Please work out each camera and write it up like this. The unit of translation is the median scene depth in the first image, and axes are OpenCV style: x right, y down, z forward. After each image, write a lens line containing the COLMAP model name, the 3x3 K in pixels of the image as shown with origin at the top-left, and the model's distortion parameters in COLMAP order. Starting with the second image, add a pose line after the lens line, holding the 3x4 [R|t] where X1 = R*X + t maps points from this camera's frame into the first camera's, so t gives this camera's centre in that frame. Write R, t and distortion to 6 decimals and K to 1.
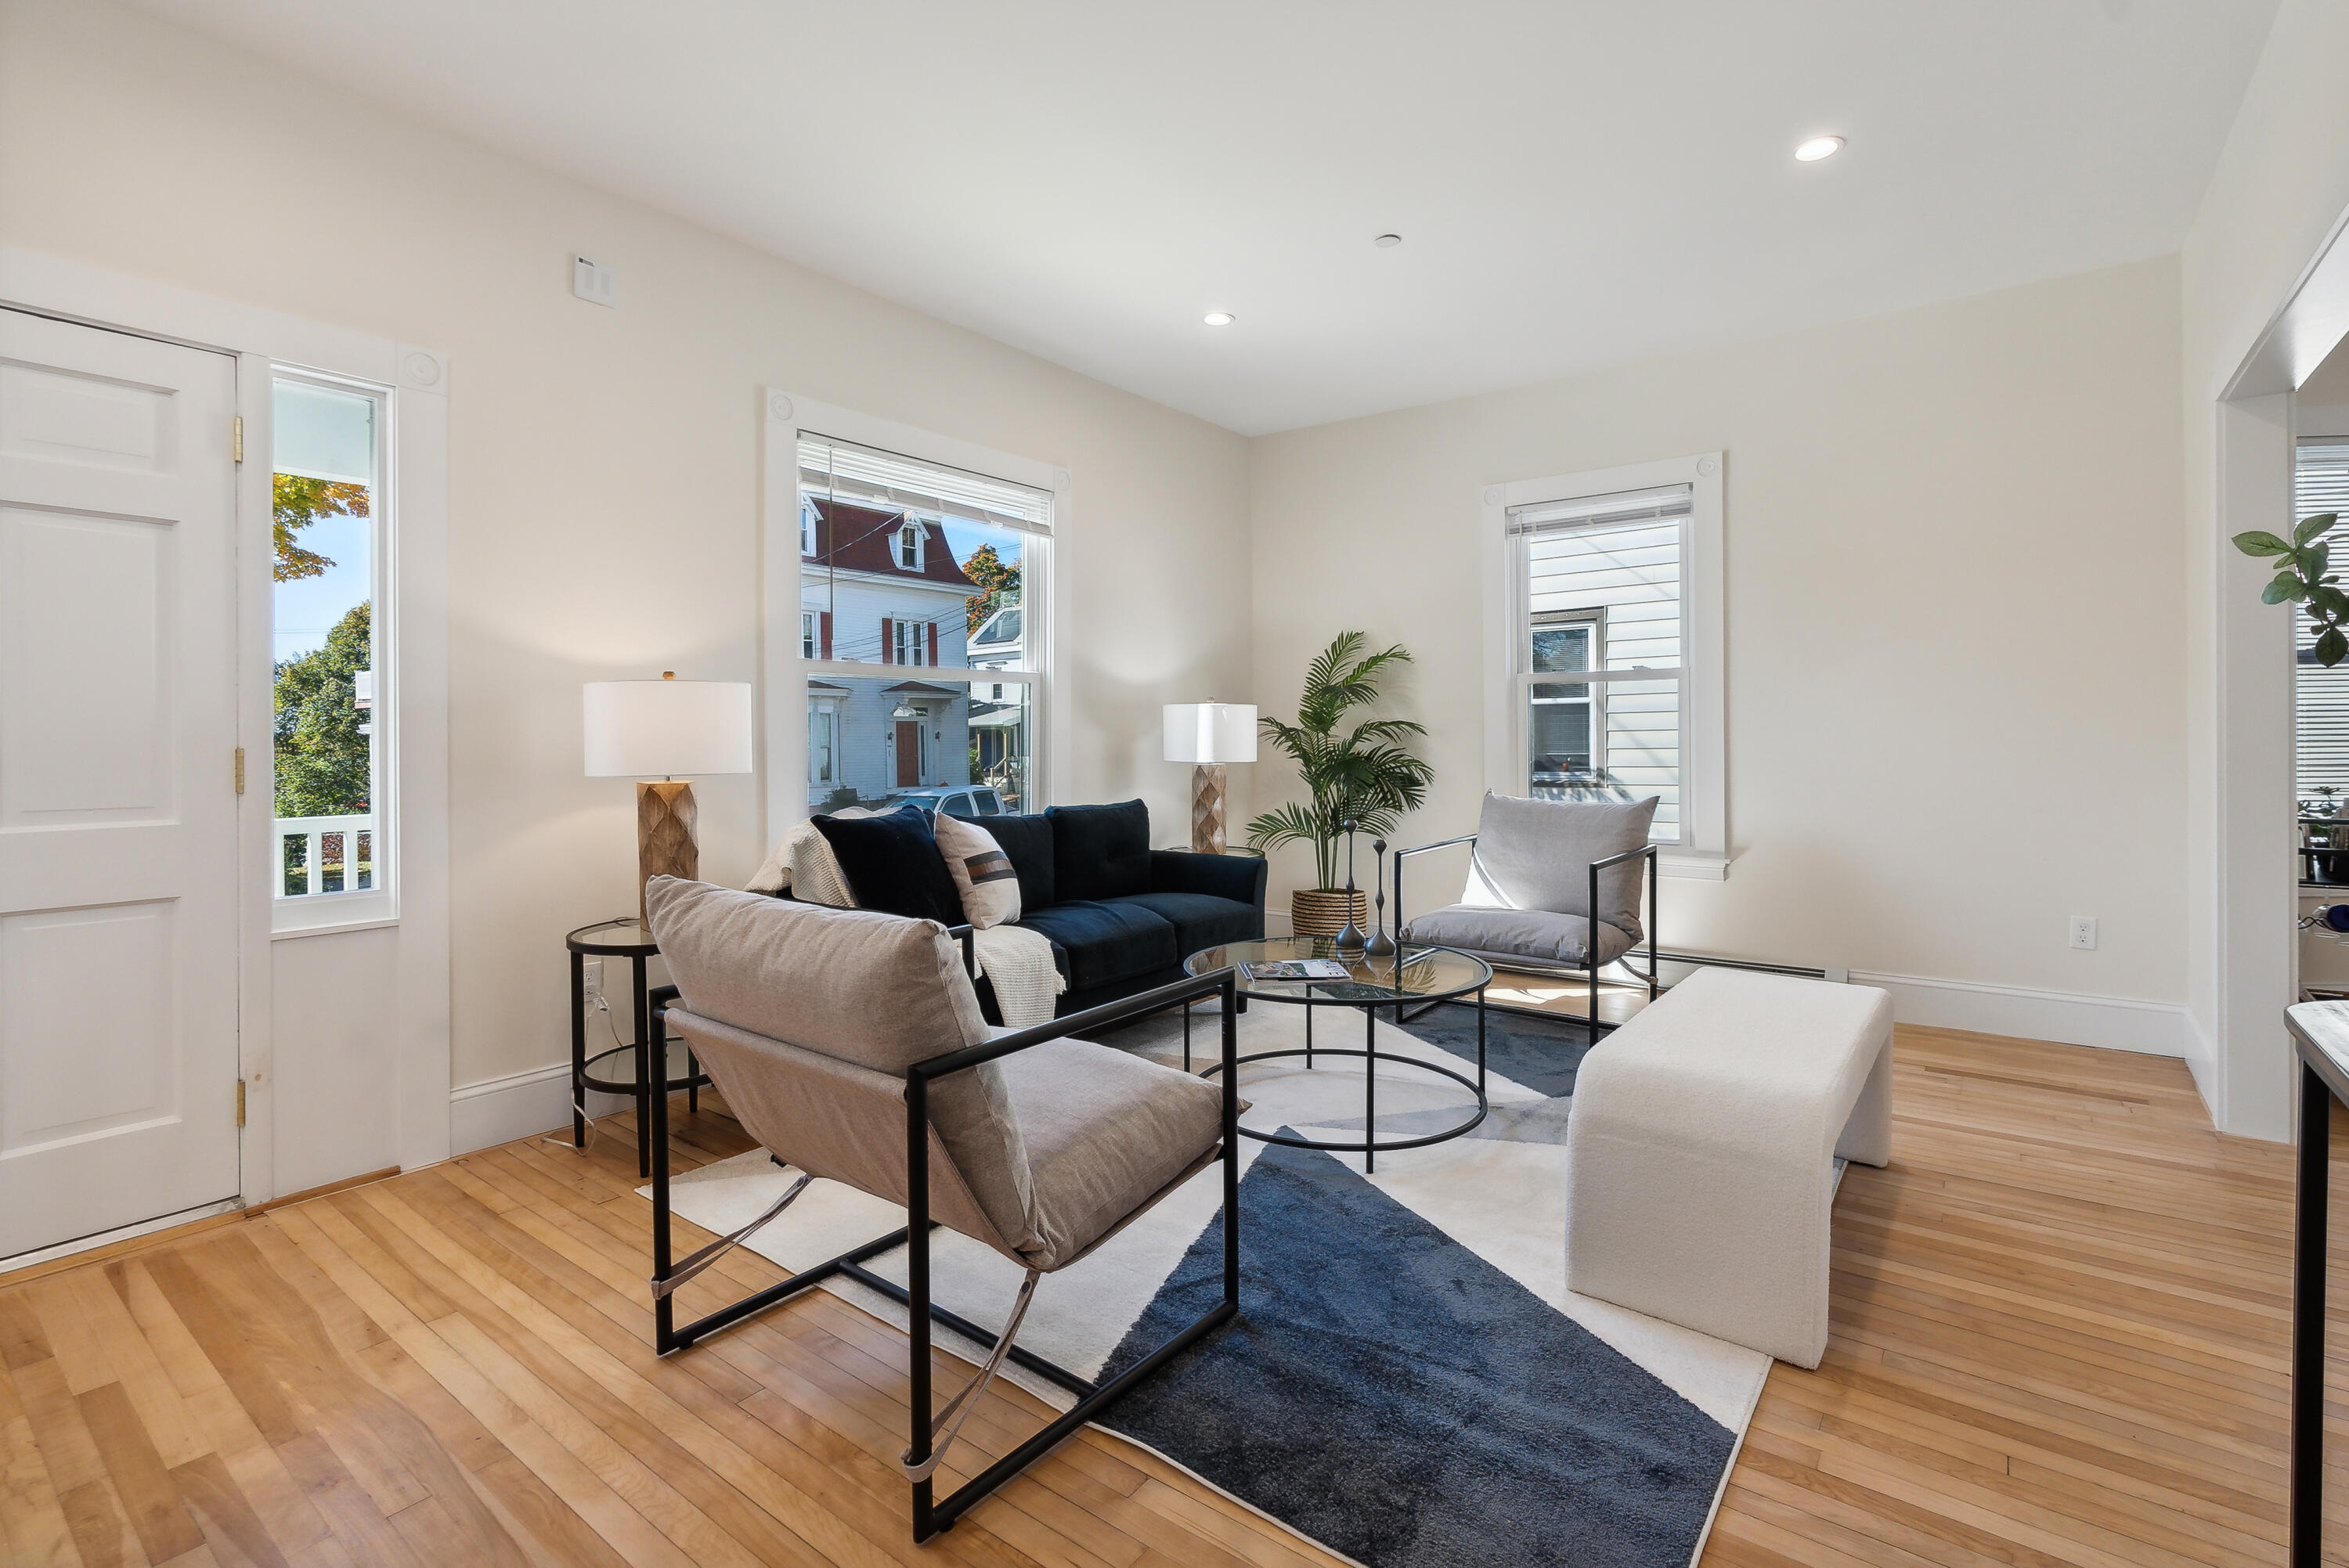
lens RADIAL K [[1089.4, 0, 1182.6], [0, 1089.4, 740.3], [0, 0, 1]] dist [-0.001347, -0.000256]
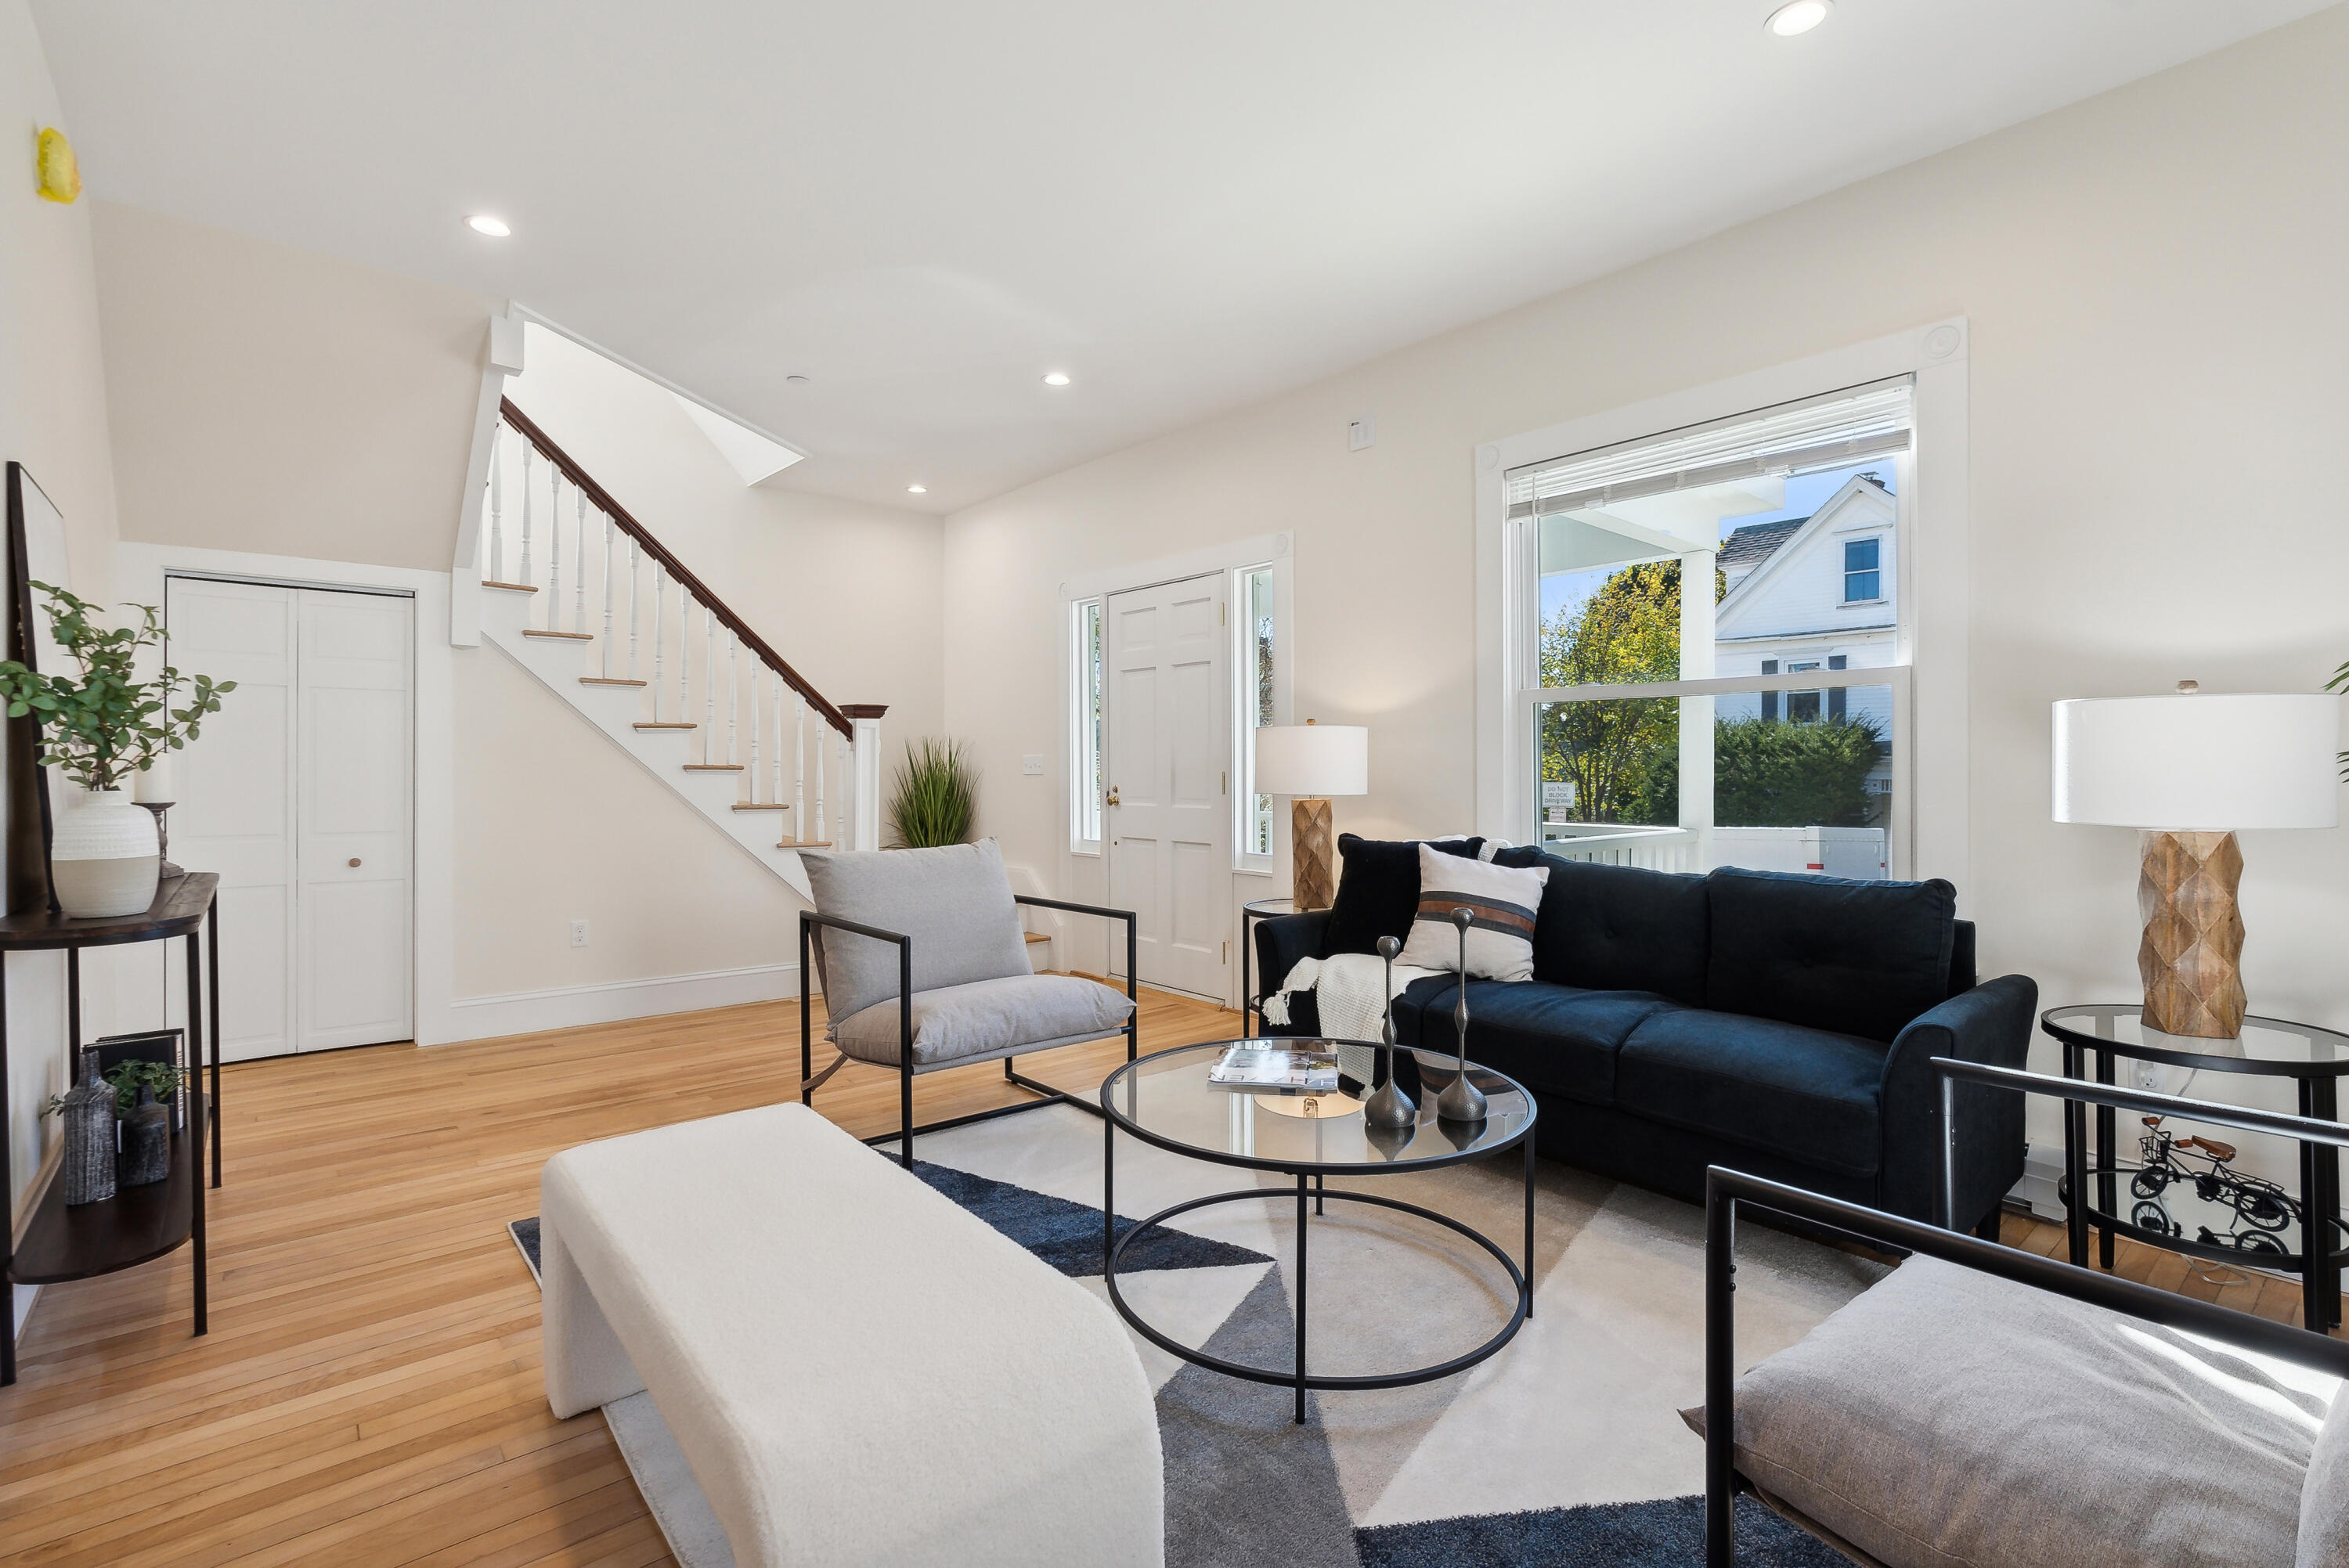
lens RADIAL K [[1091.9, 0, 1165.8], [0, 1091.9, 777.0], [0, 0, 1]] dist [-0.010992, -0.000017]
pose [[-0.232784, 0.010752, -0.972469, 1.012542], [-0.004339, 0.999917, 0.012094, -0.006105], [0.972519, 0.007034, -0.232718, 1.274328]]
